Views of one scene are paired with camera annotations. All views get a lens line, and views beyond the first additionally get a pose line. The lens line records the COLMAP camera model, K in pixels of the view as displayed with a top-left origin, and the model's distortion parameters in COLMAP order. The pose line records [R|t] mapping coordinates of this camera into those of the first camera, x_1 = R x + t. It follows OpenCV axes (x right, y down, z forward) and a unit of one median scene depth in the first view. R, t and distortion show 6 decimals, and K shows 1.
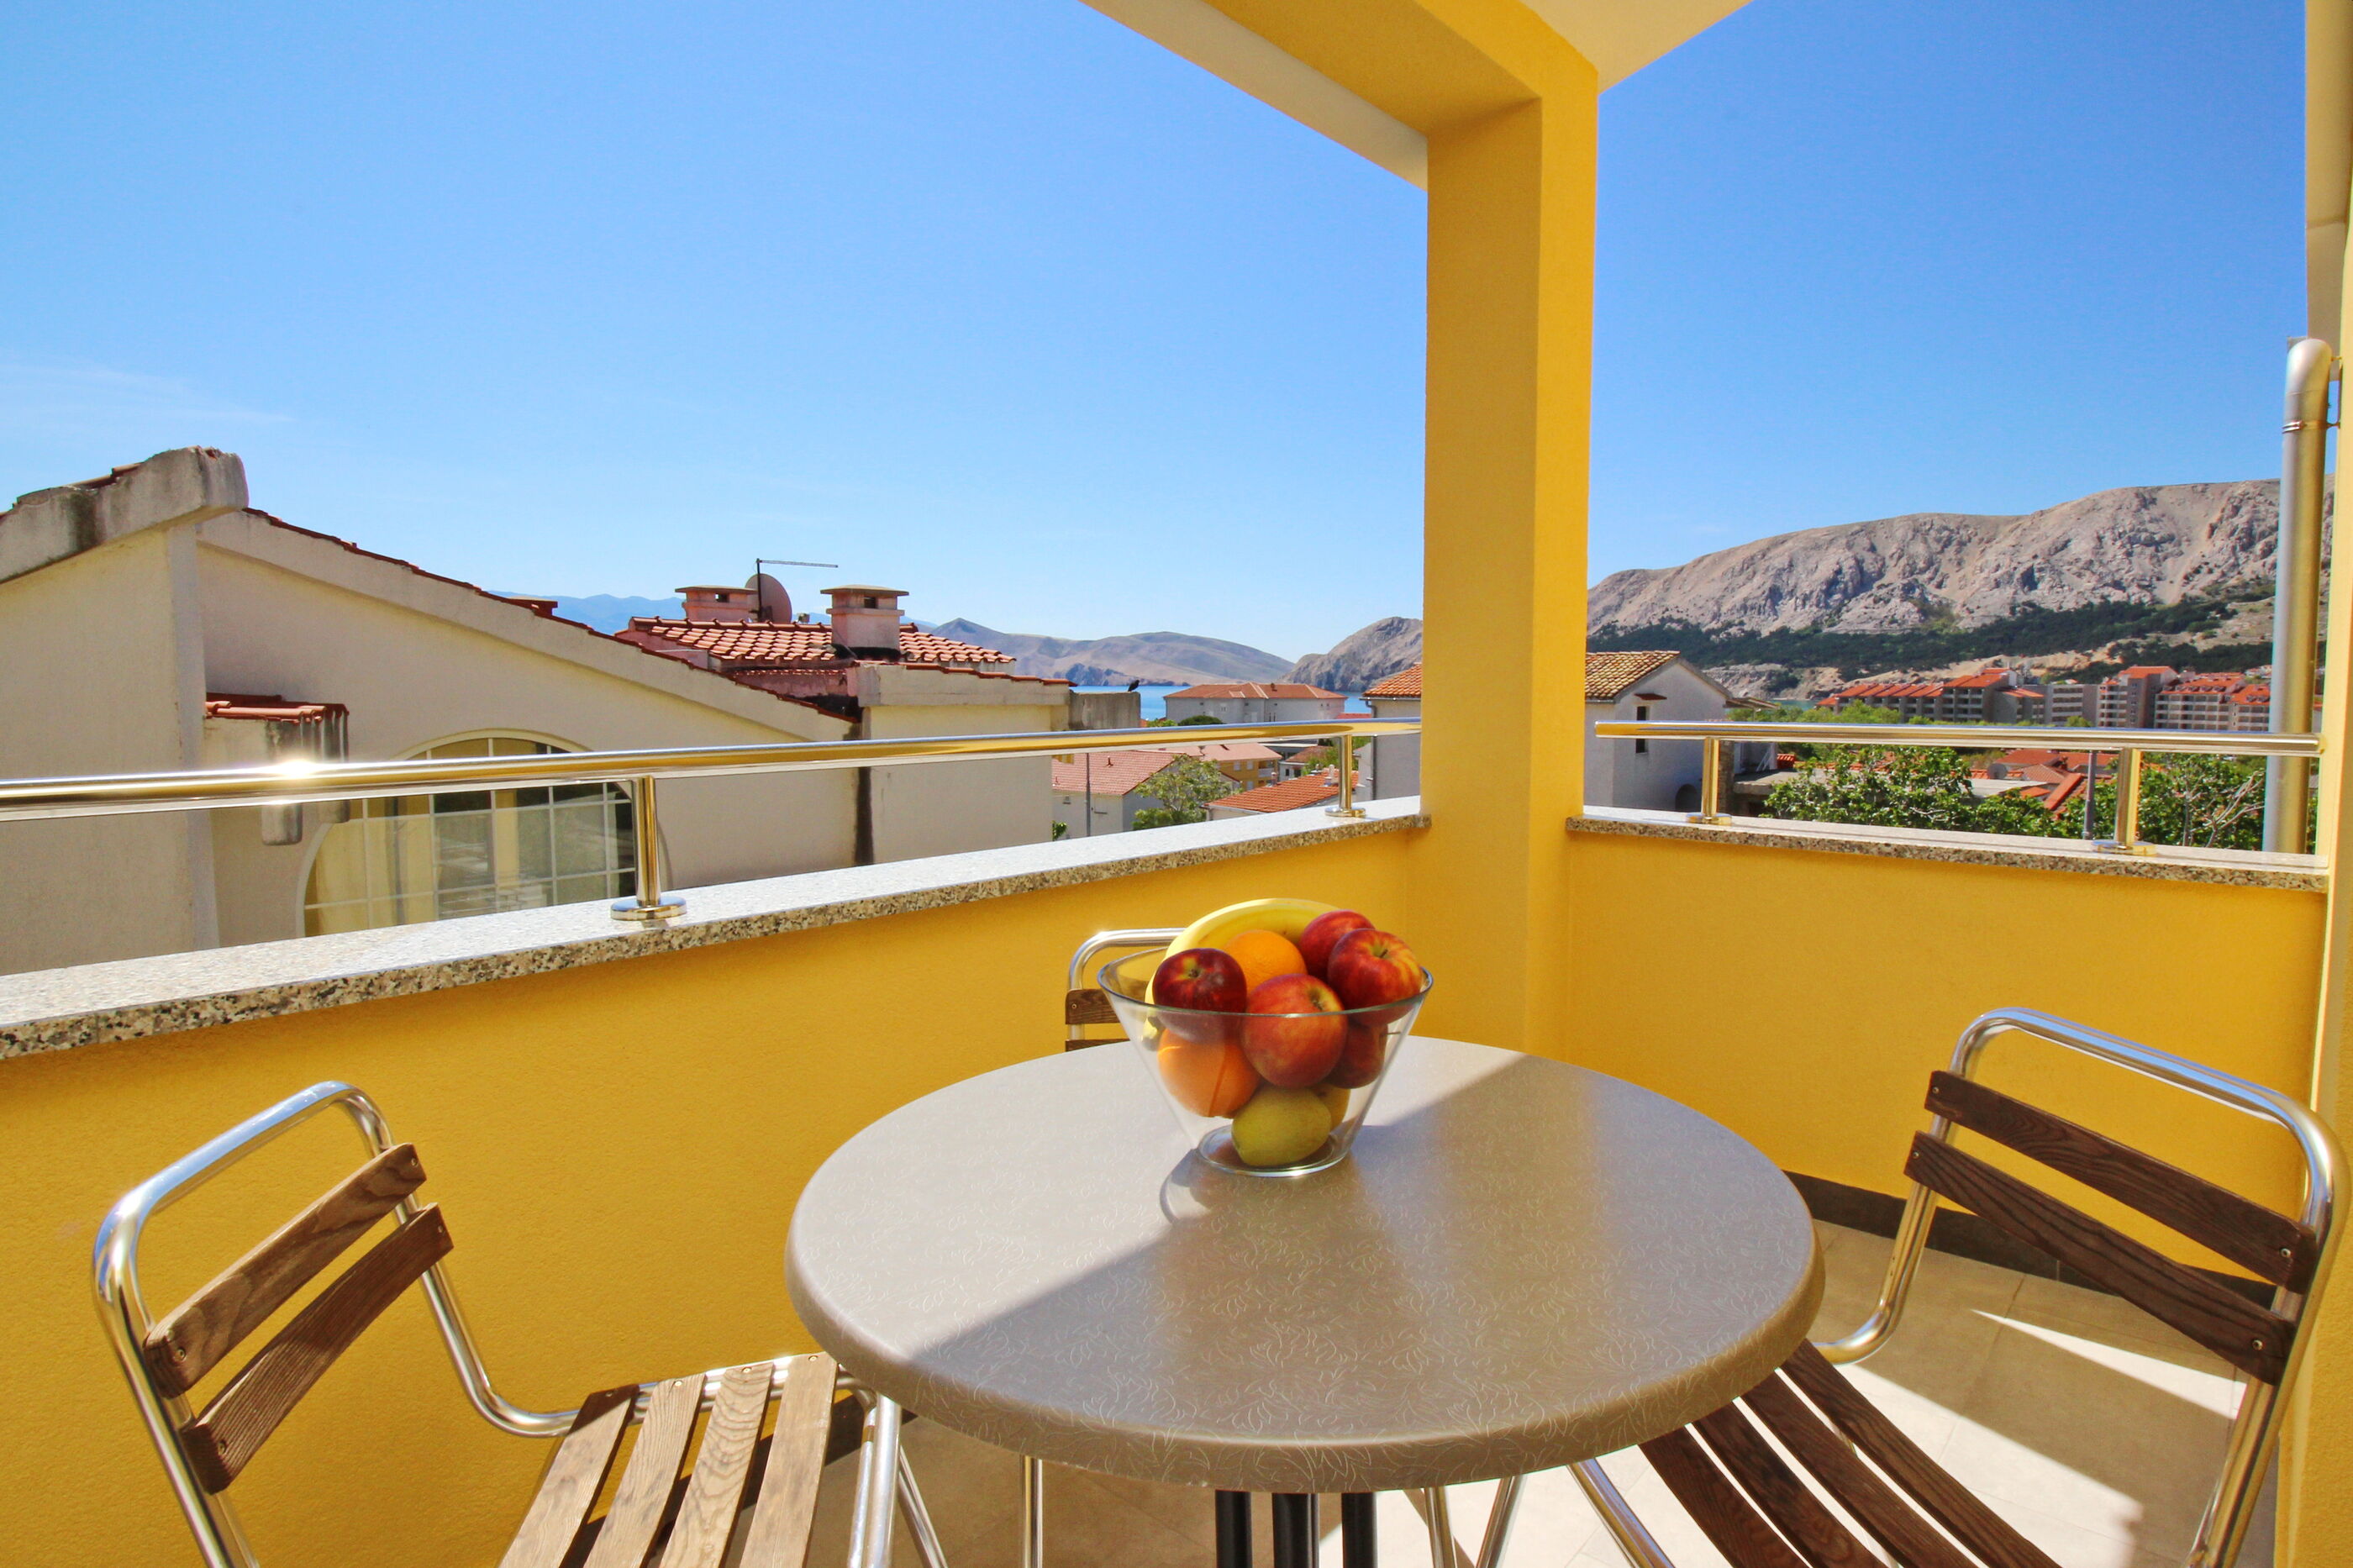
lens RADIAL K [[1201.3, 0, 1173.9], [0, 1201.3, 777.6], [0, 0, 1]] dist [0.003357, -0.013436]
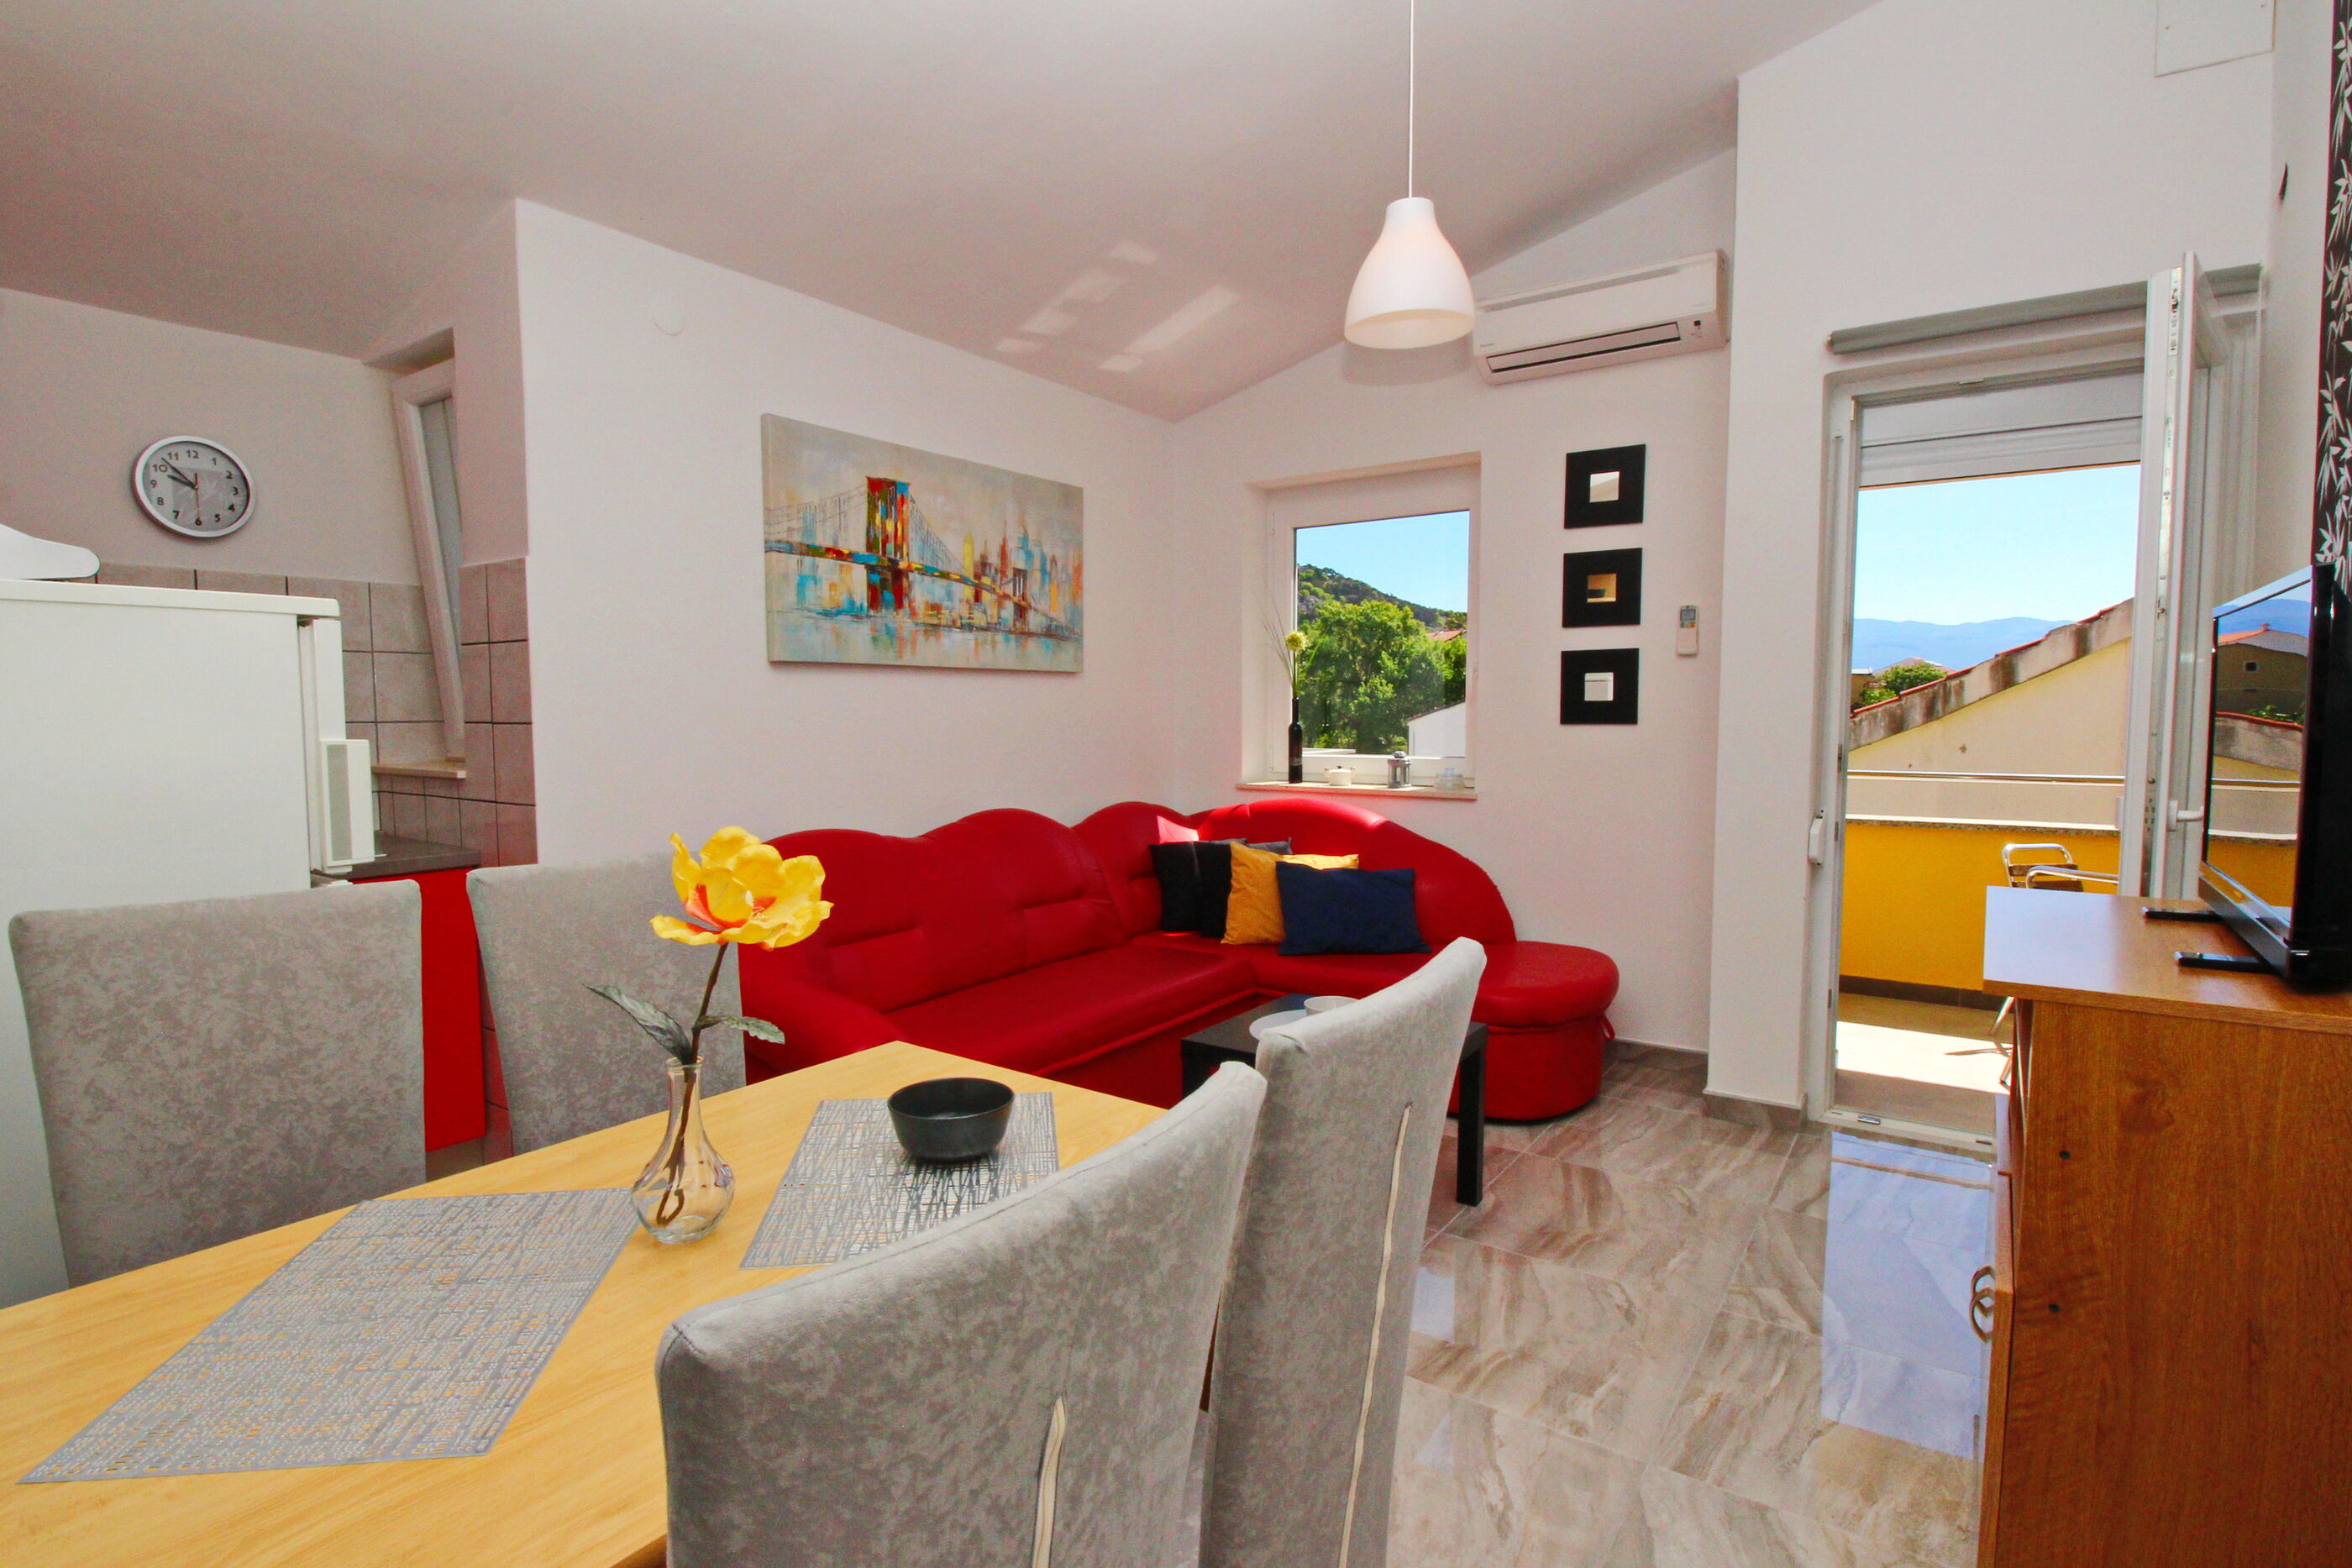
lens RADIAL K [[1158.0, 0, 1176.0], [0, 1158.0, 784.0], [0, 0, 1]] dist [0.000286, -0.000113]
pose [[0.145176, 0.067117, -0.987127, 0.416491], [-0.077721, 0.995387, 0.056249, 0.005709], [0.986348, 0.068555, 0.149723, -0.395203]]
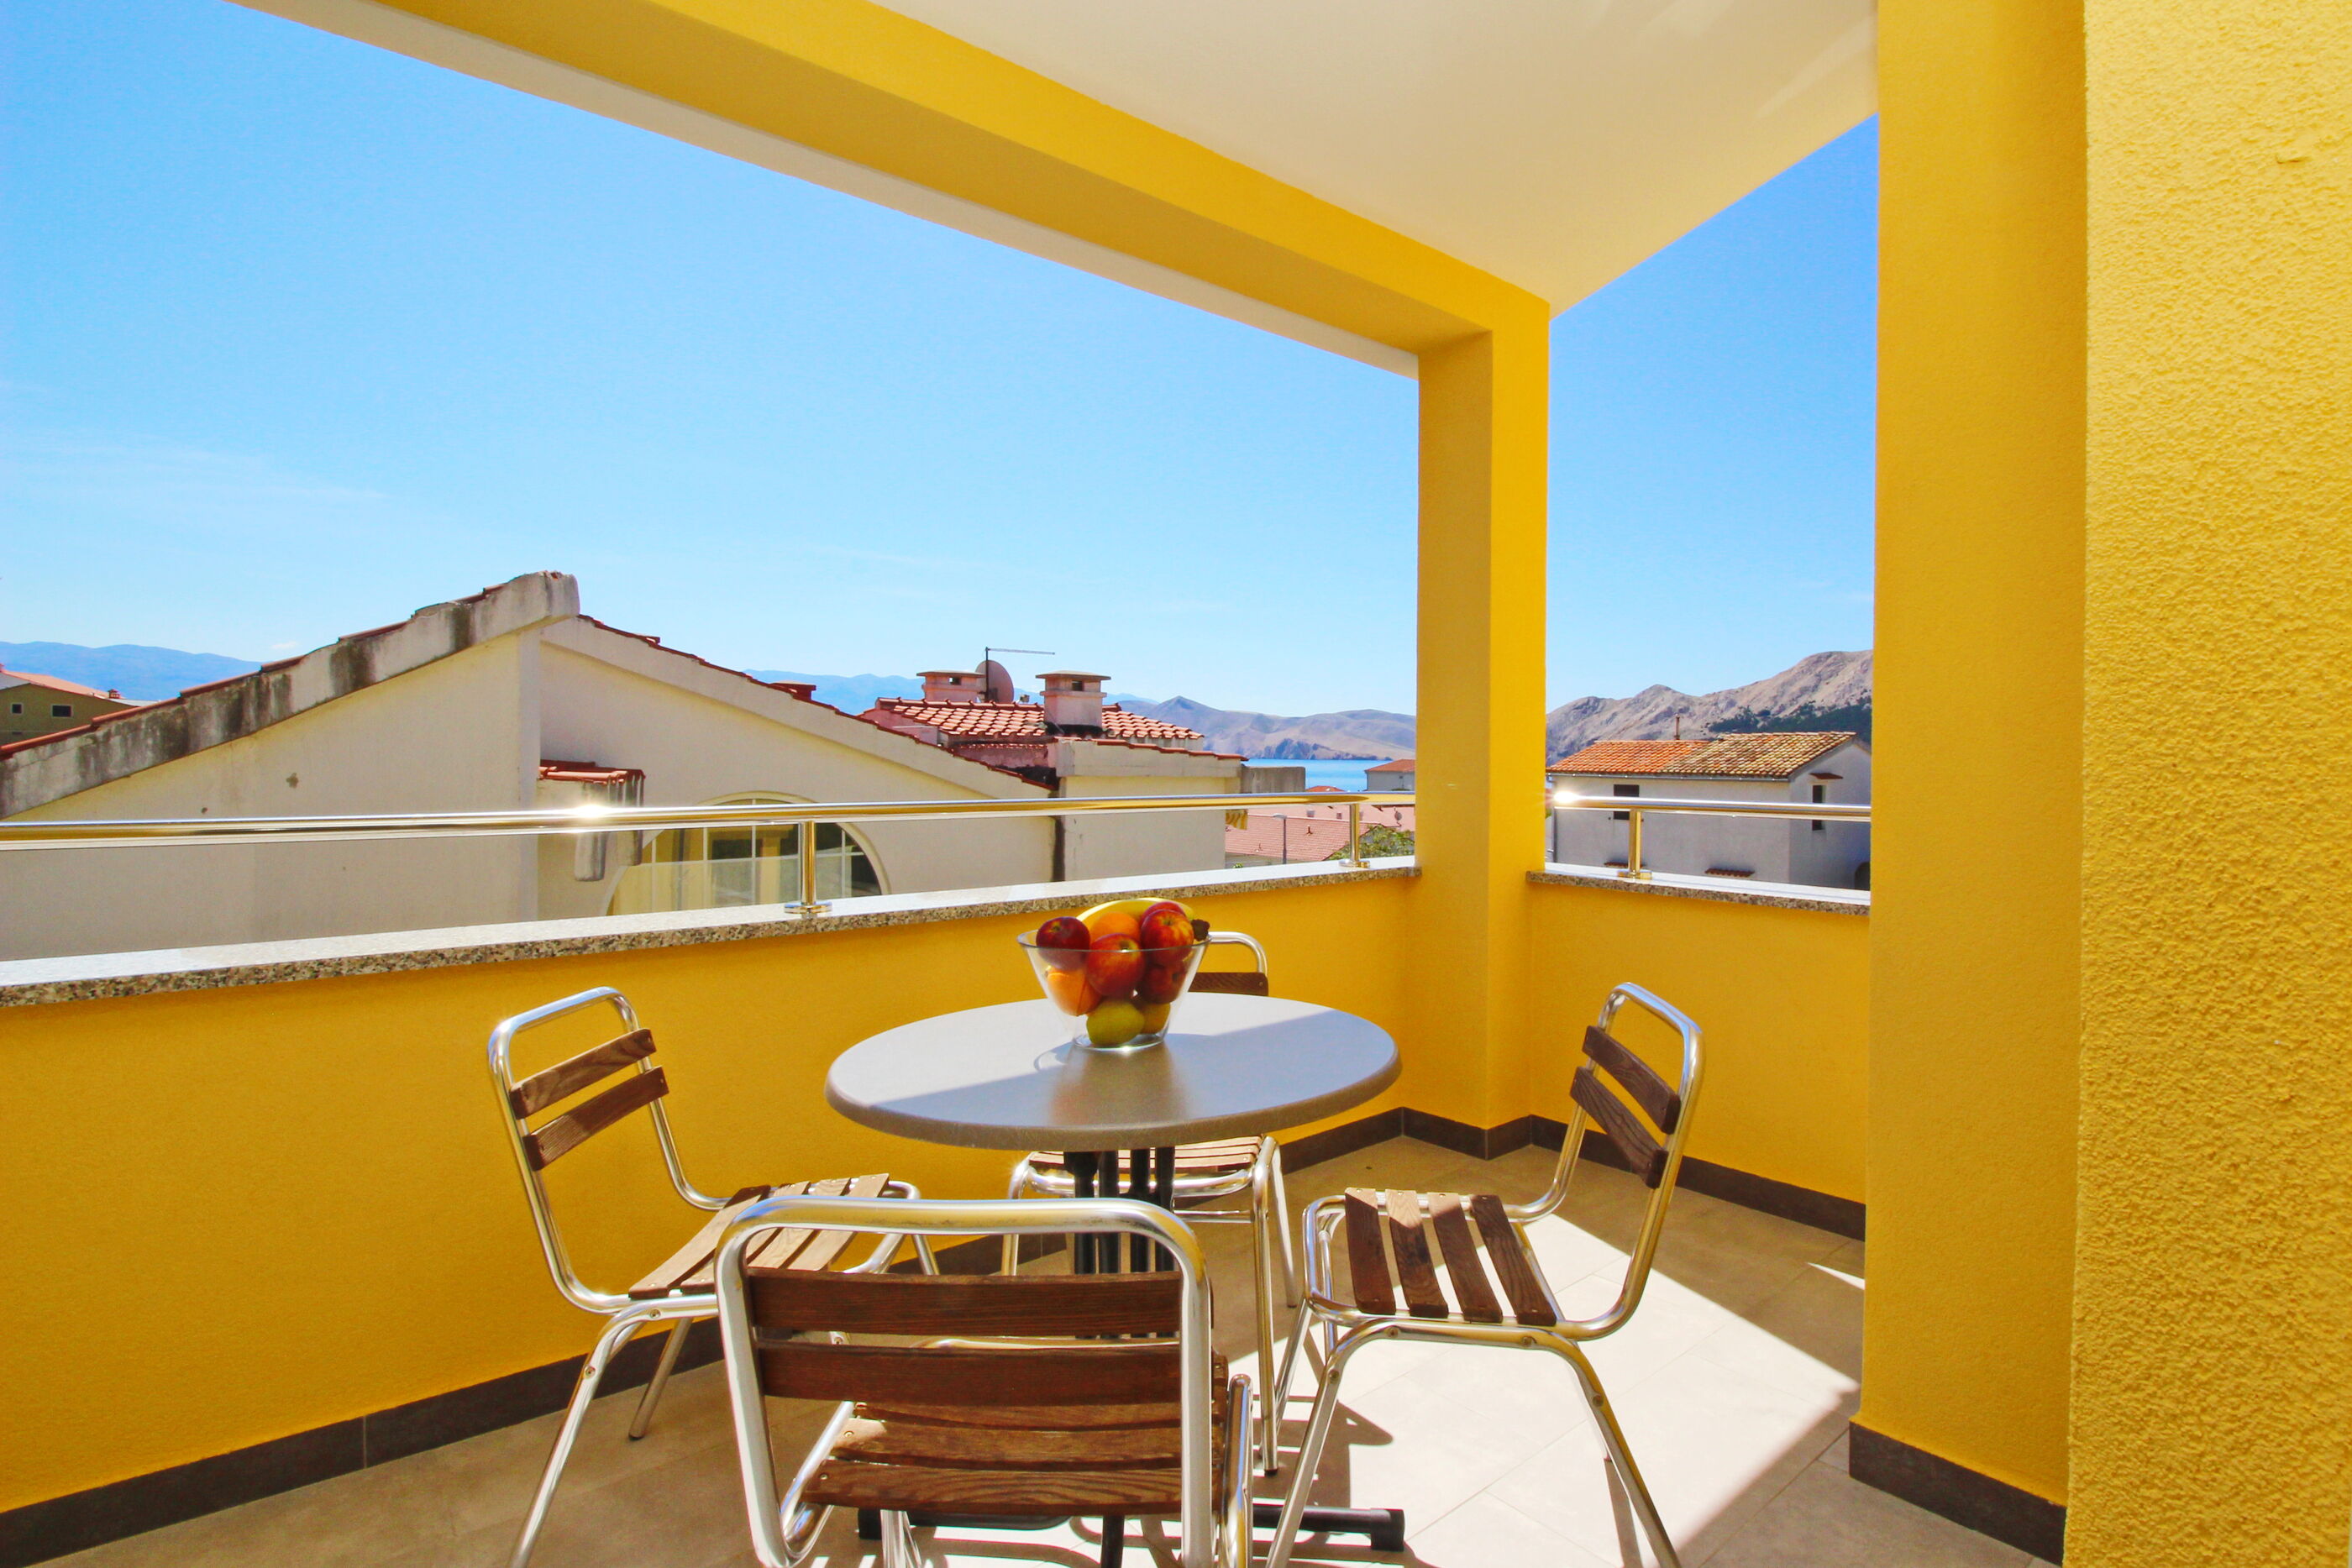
lens RADIAL K [[1128.6, 0, 1246.1], [0, 1128.6, 768.1], [0, 0, 1]] dist [0.000379, -0.011589]
pose [[0.993252, 0.011344, -0.115417, 0.056977], [-0.019227, 0.997540, -0.067413, 0.003558], [0.114368, 0.069177, 0.991027, -0.076011]]
